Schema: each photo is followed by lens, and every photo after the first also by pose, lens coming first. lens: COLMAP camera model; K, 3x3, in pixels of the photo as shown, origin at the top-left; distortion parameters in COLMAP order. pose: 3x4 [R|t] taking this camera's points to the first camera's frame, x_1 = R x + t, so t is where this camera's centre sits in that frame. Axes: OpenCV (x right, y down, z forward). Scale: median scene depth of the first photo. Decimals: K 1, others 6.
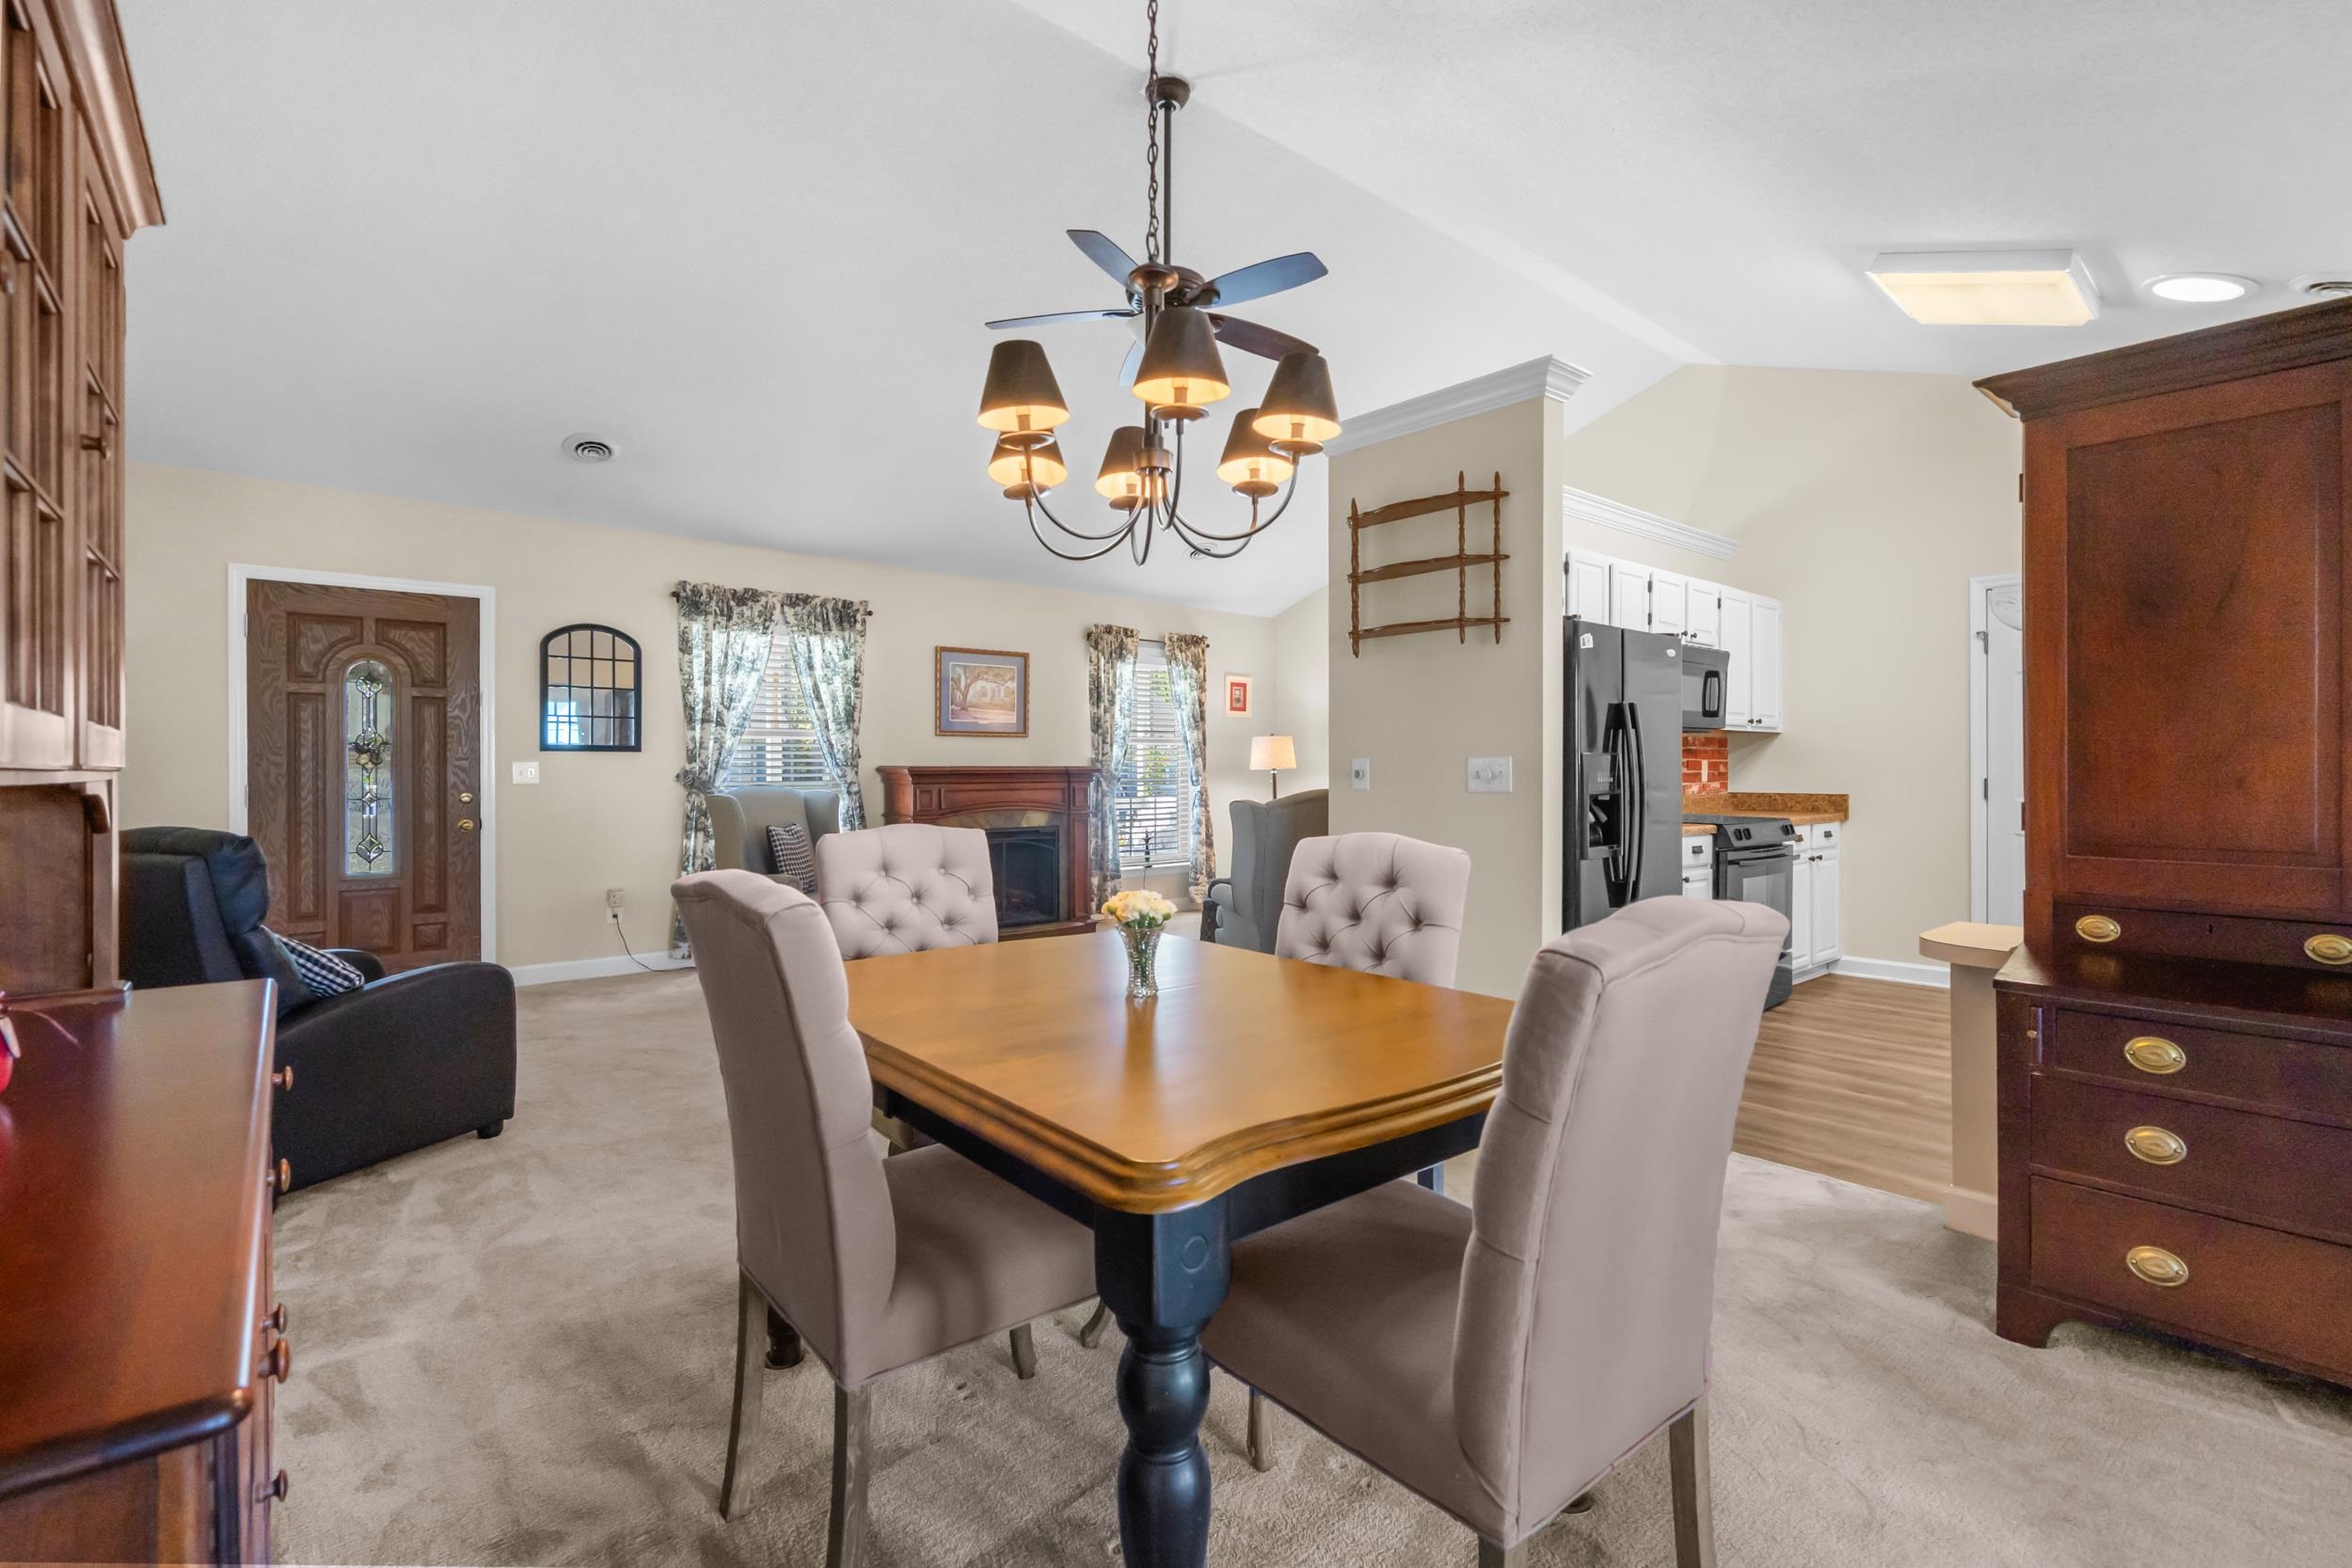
lens RADIAL K [[1065.2, 0, 1164.7], [0, 1065.2, 761.7], [0, 0, 1]] dist [-0.004846, 0.001632]
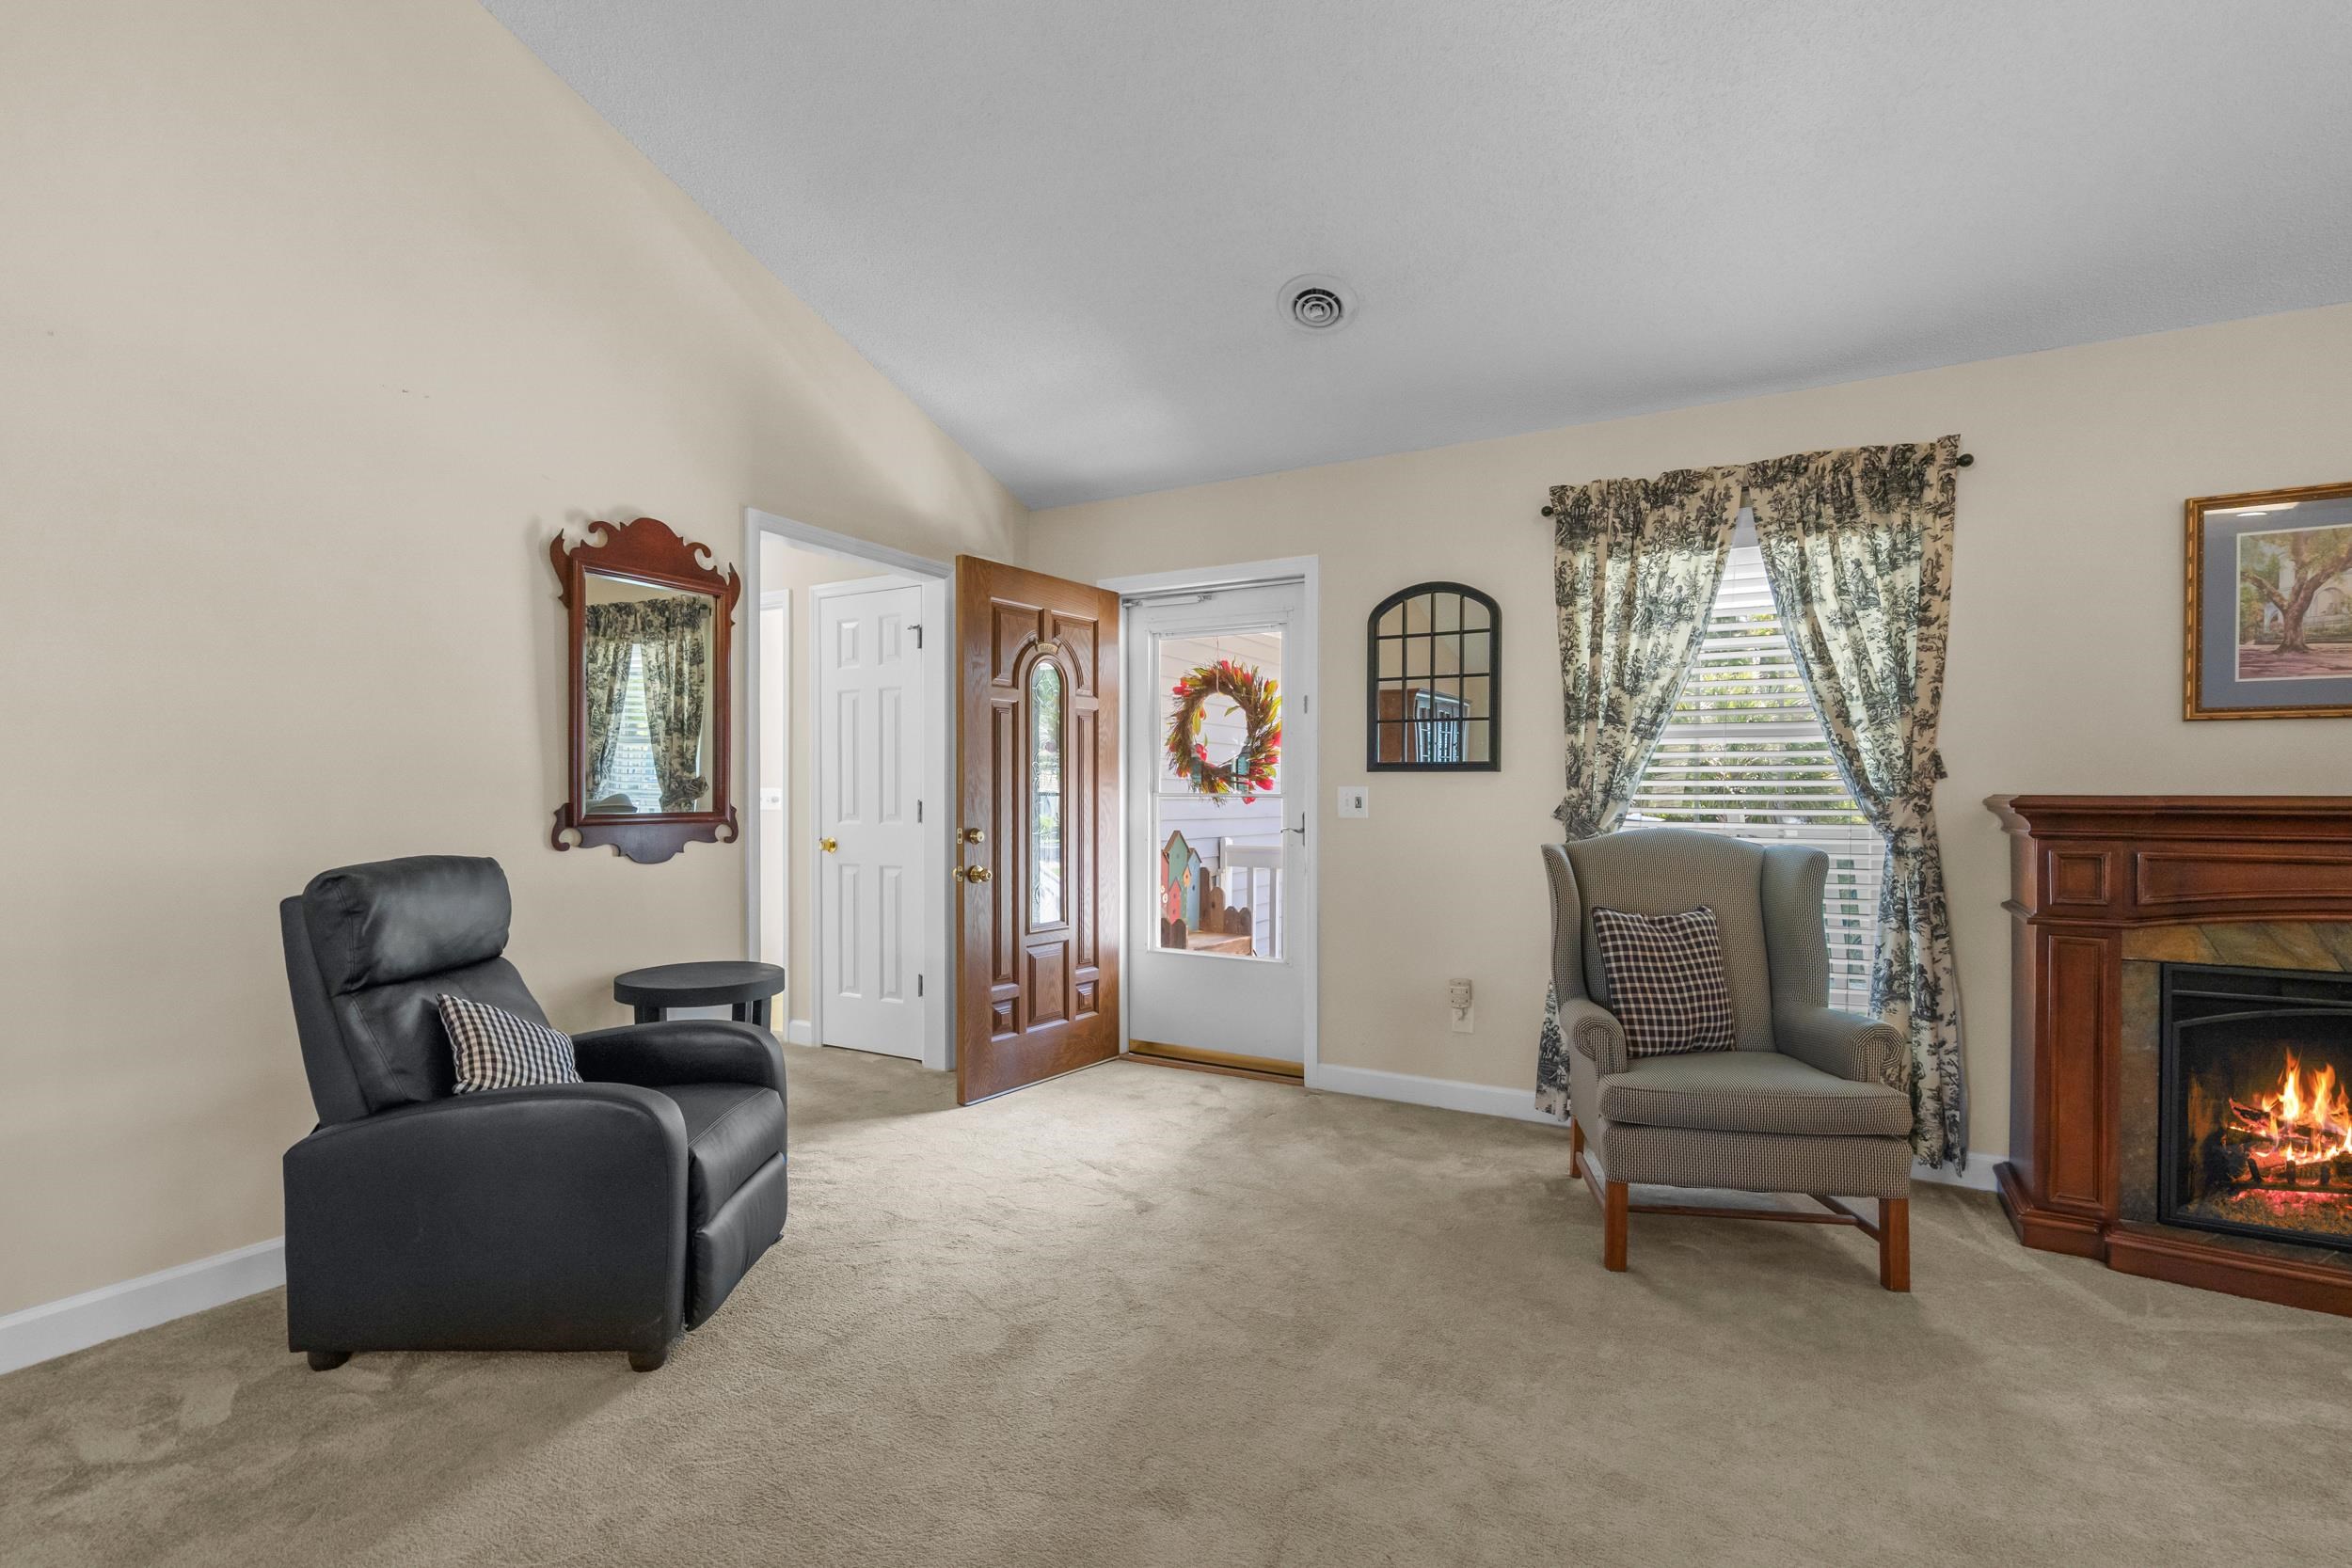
lens RADIAL K [[1065.2, 0, 1167.4], [0, 1065.2, 799.7], [0, 0, 1]] dist [-0.004846, 0.001632]
pose [[0.347138, 0.002614, -0.937810, 0.034957], [-0.003520, 0.999993, 0.001485, 0.007051], [0.937807, 0.002786, 0.347145, 0.561925]]
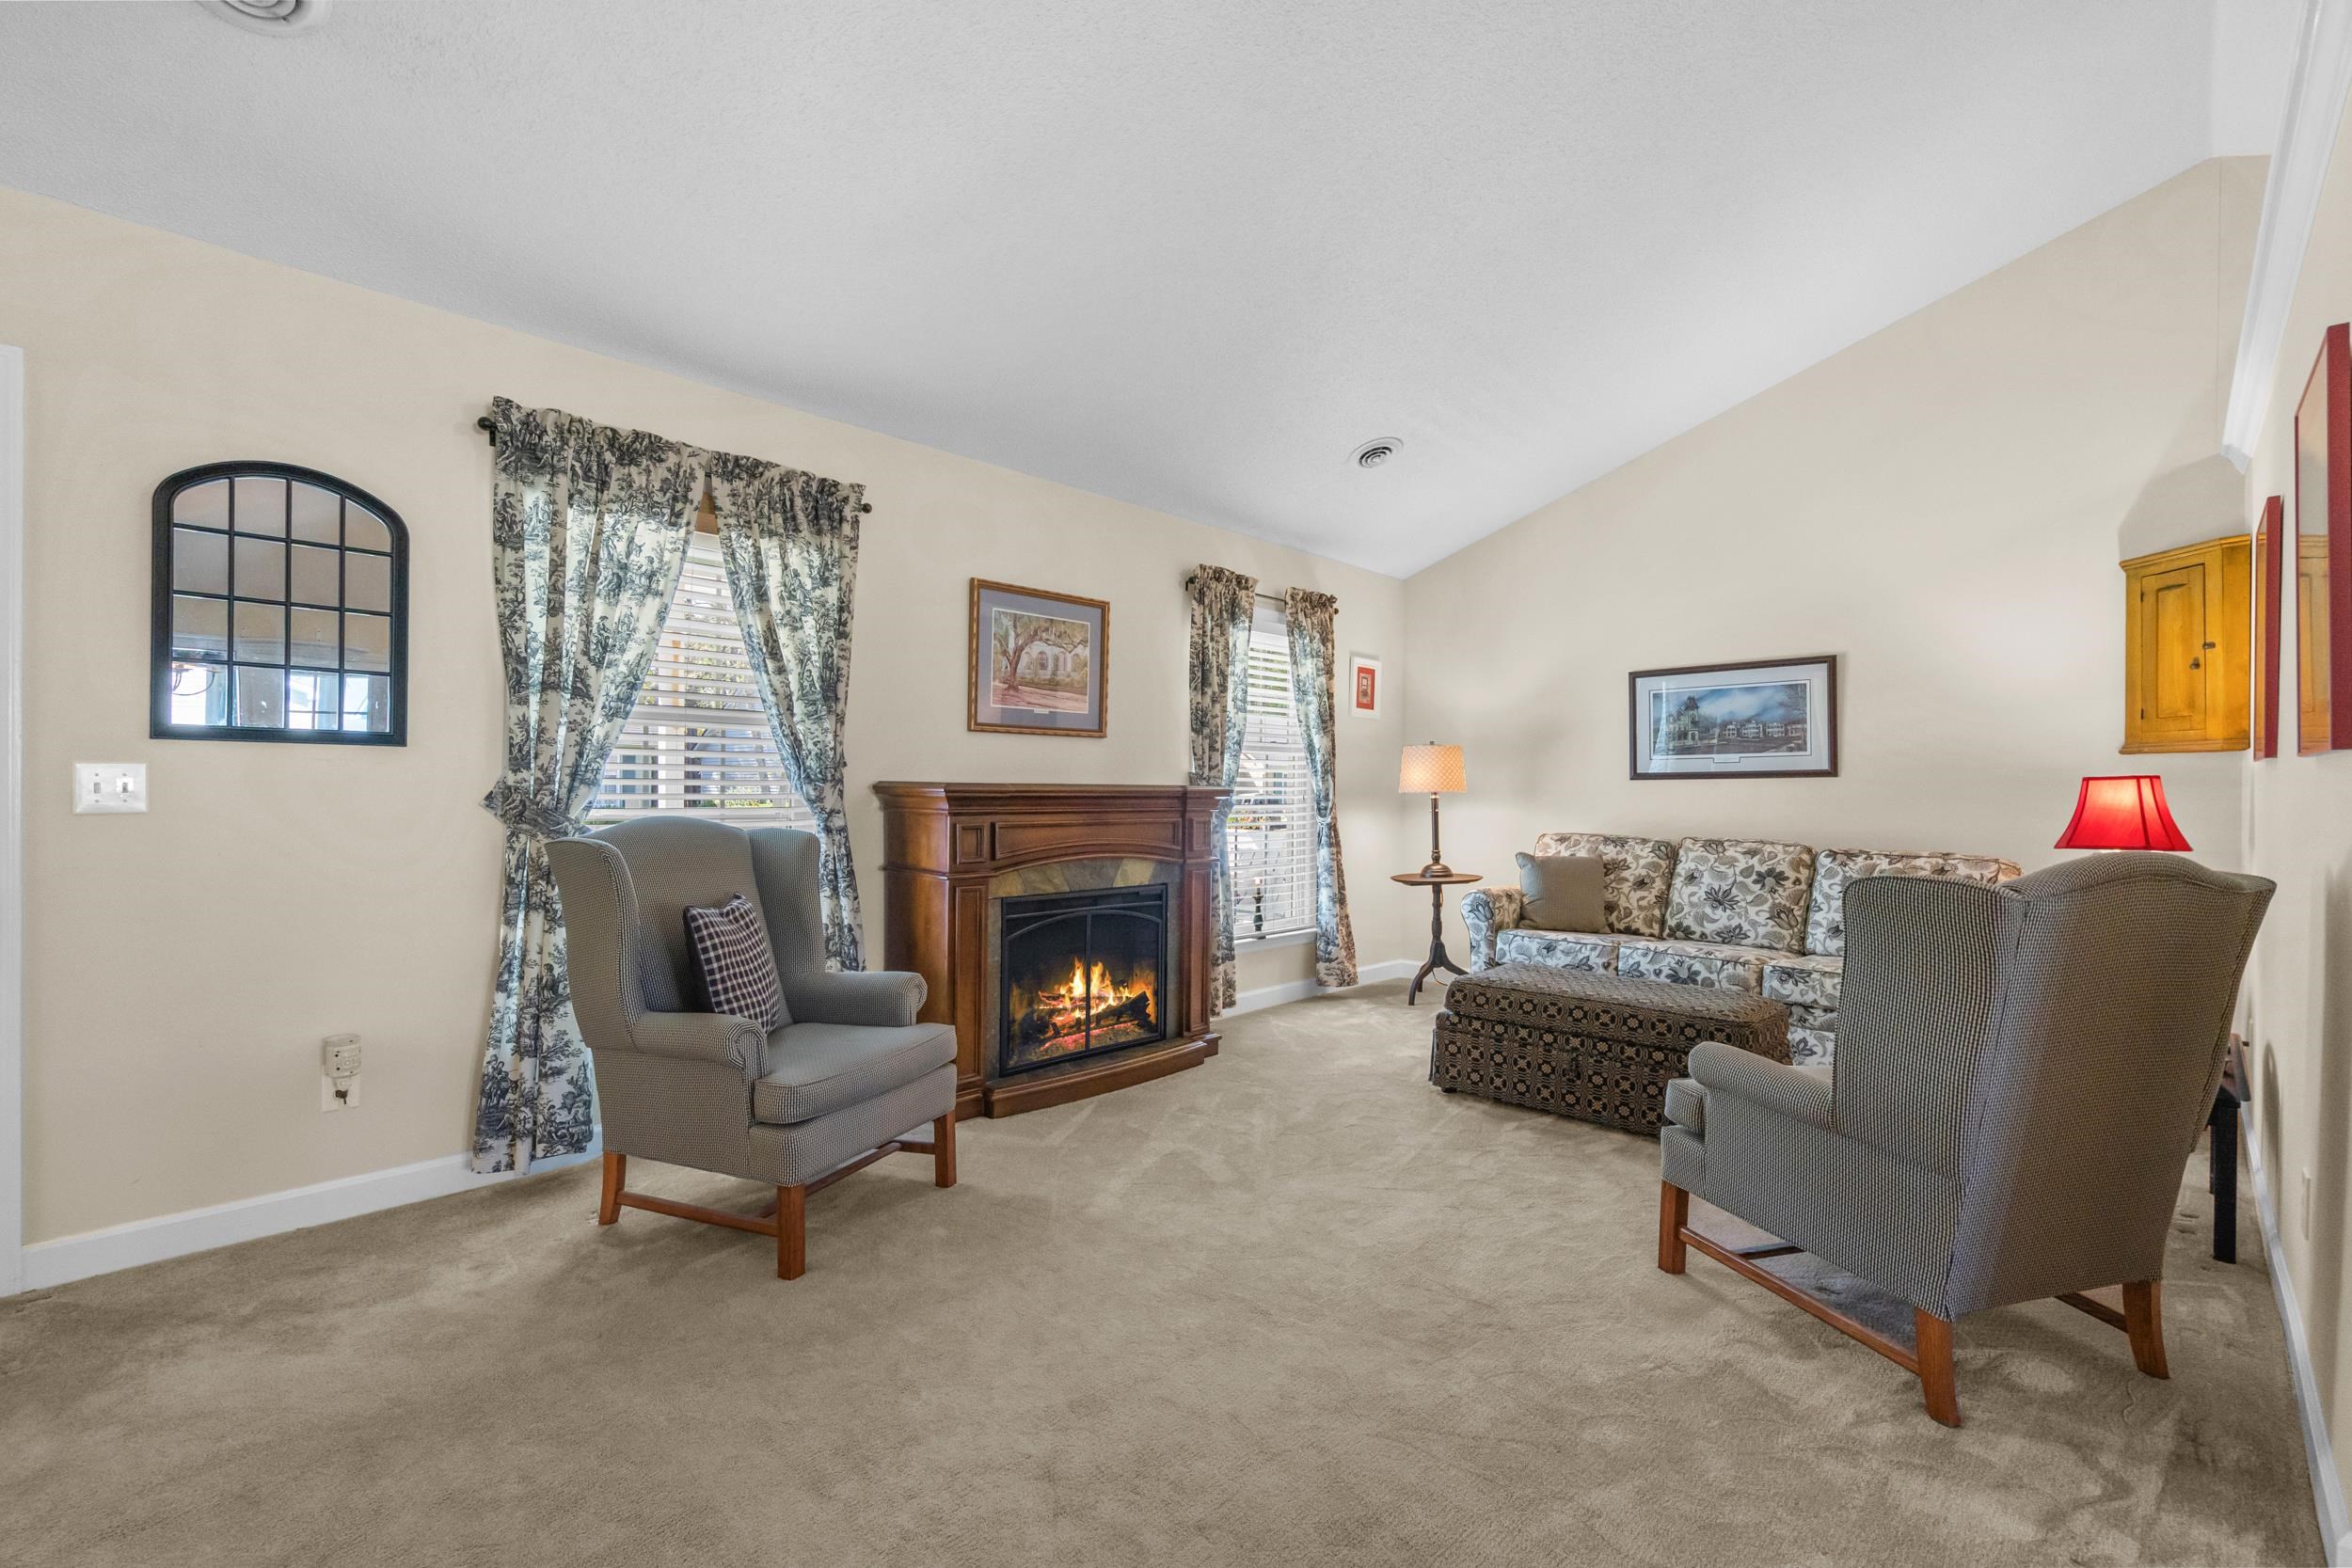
lens RADIAL K [[1065.2, 0, 1180.5], [0, 1065.2, 783.7], [0, 0, 1]] dist [-0.004846, 0.001632]
pose [[0.992047, 0.011608, 0.125329, -0.195882], [-0.011927, 0.999927, 0.001801, 0.002412], [-0.125299, -0.003281, 0.992114, 0.457857]]
